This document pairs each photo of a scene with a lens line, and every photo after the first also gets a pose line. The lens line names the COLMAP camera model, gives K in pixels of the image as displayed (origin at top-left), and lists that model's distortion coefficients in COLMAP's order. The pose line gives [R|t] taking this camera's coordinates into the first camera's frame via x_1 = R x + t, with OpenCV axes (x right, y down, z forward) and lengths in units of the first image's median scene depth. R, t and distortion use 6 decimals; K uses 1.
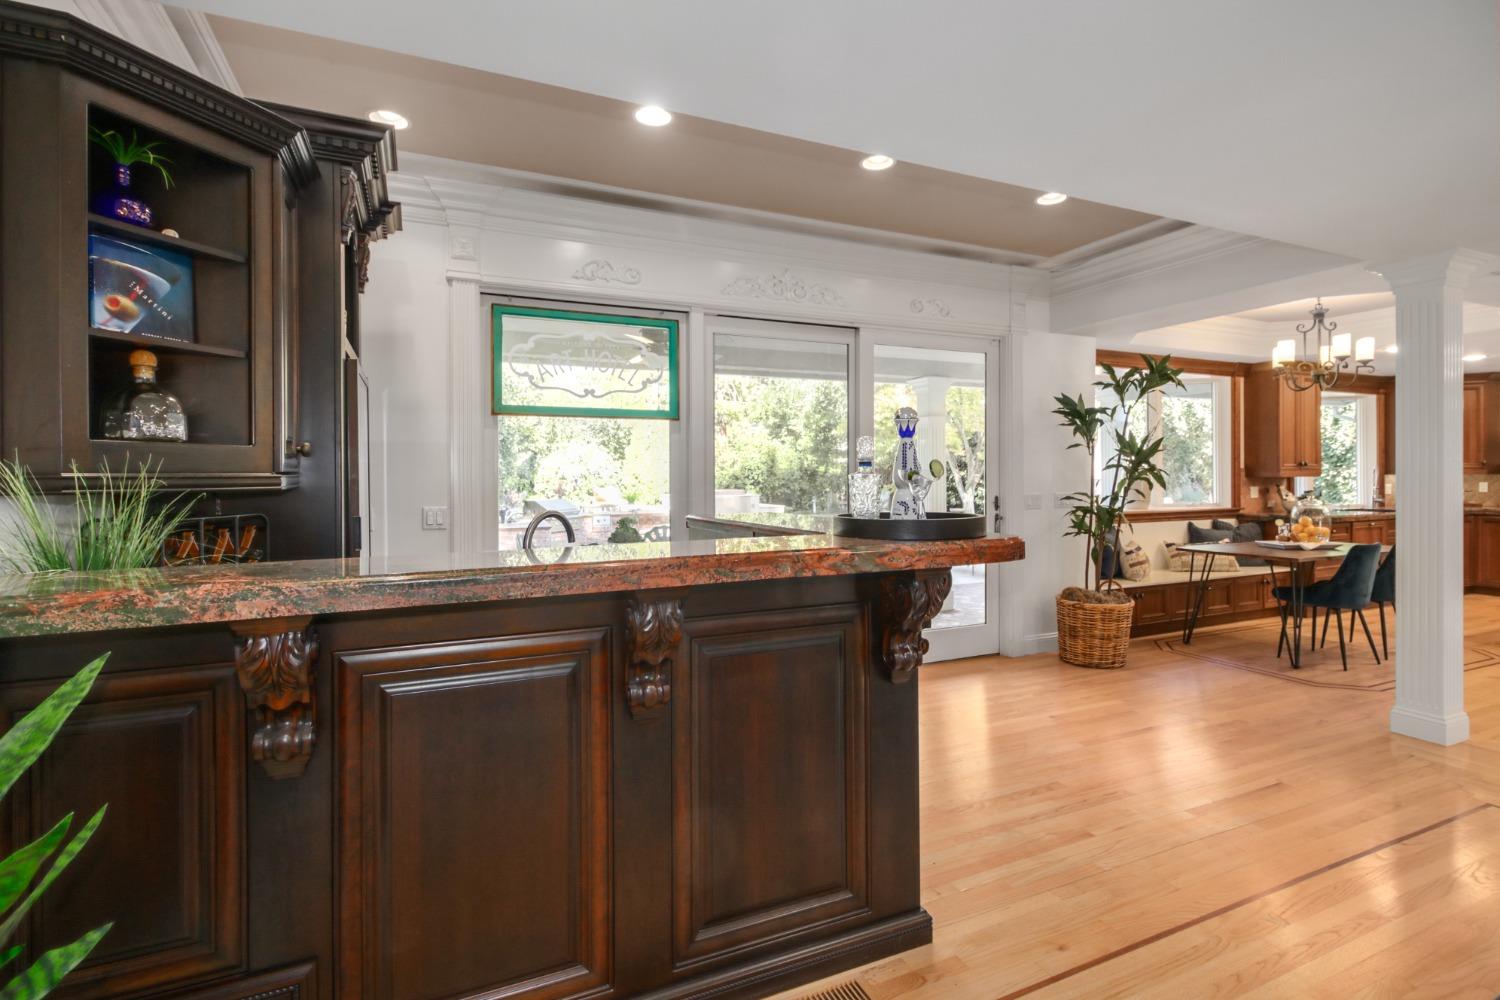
lens RADIAL K [[695.2, 0, 742.0], [0, 695.2, 482.5], [0, 0, 1]] dist [0.002403, 0.000516]
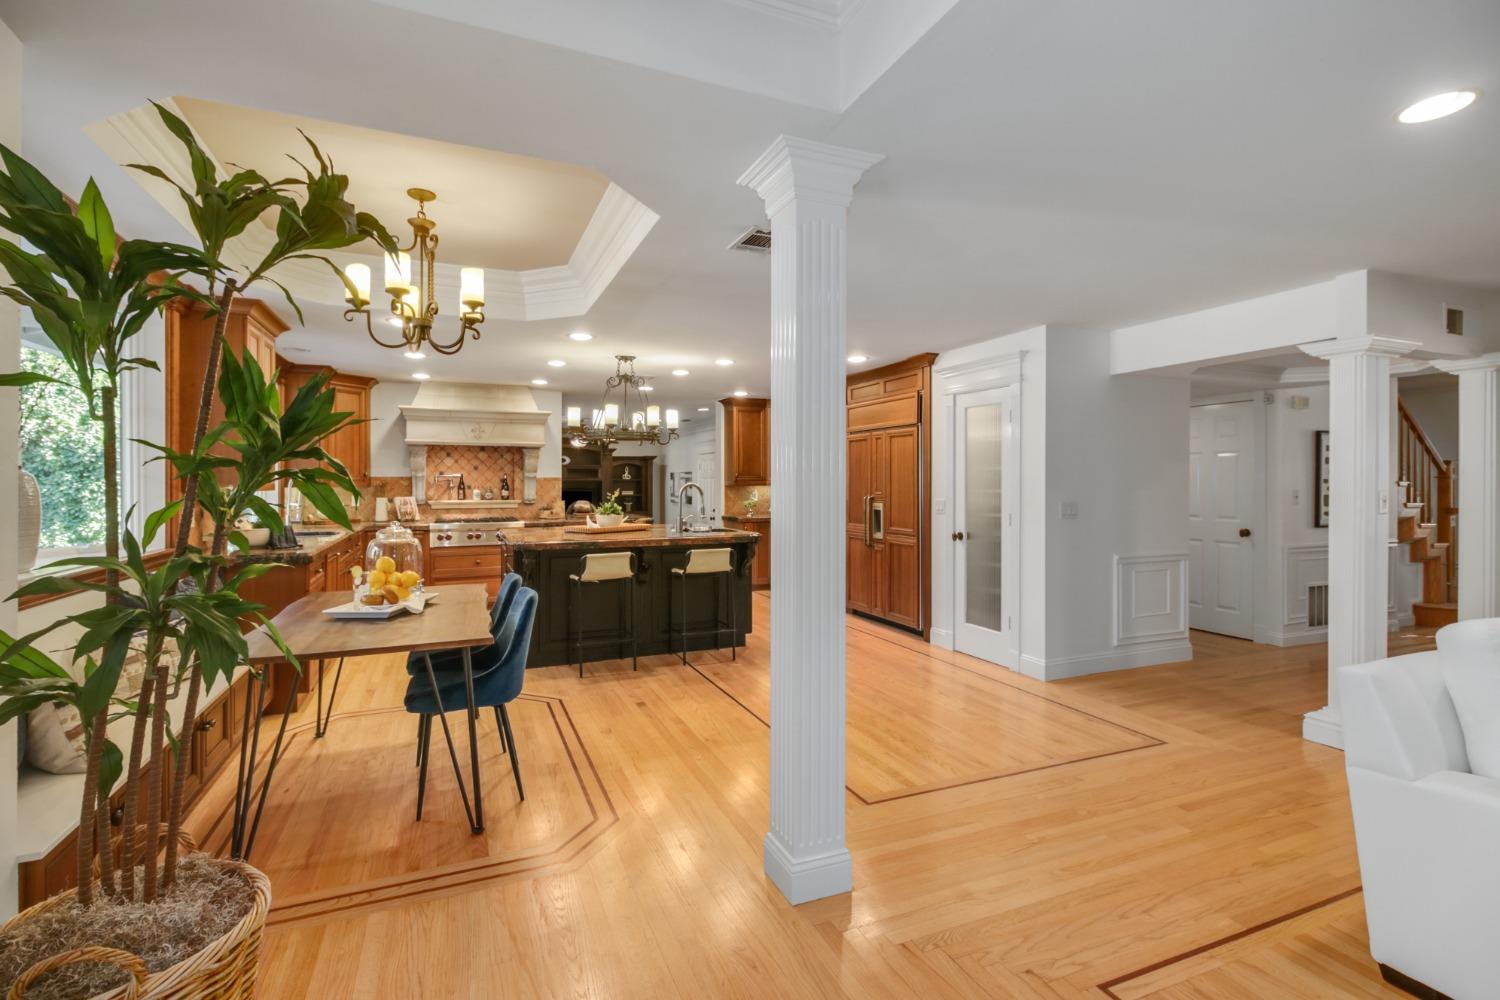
lens RADIAL K [[695.2, 0, 742.0], [0, 695.2, 482.5], [0, 0, 1]] dist [0.002403, 0.000516]
pose [[0.020861, 0.005432, 0.999768, 0.242409], [0.012584, 0.999905, -0.005695, -0.009791], [-0.999703, 0.012700, 0.020791, 0.776902]]
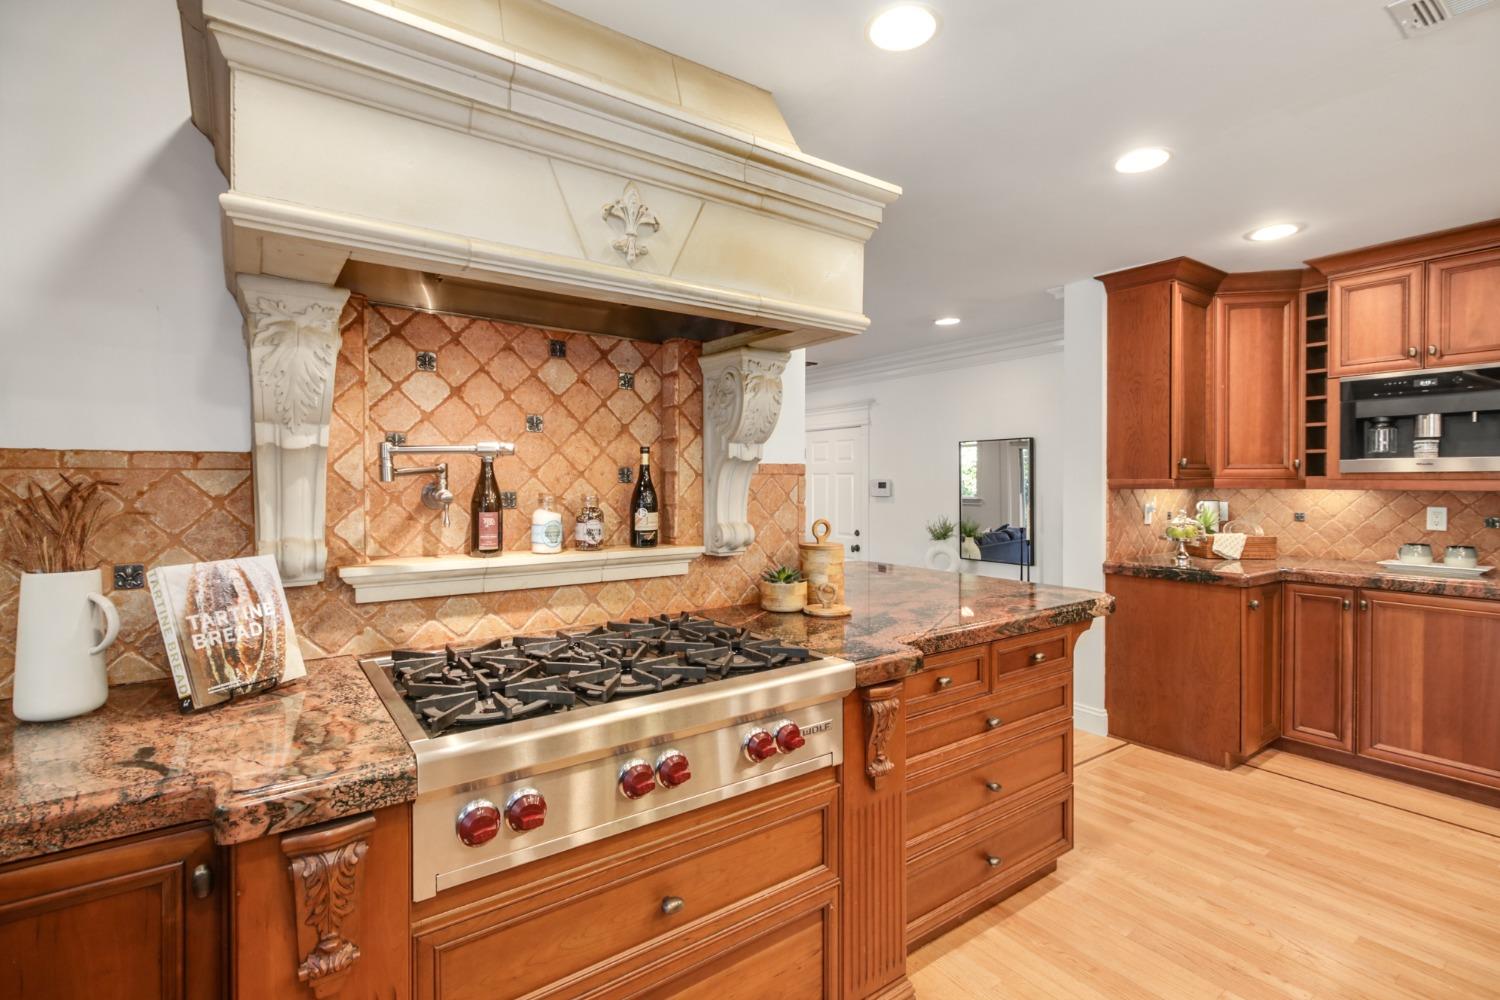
lens RADIAL K [[695.2, 0, 742.0], [0, 695.2, 482.5], [0, 0, 1]] dist [0.002403, 0.000516]
pose [[-0.201158, 0.002328, 0.979556, 1.465345], [0.013822, 0.999904, 0.000462, -0.024759], [-0.979461, 0.013633, -0.201171, 1.412486]]
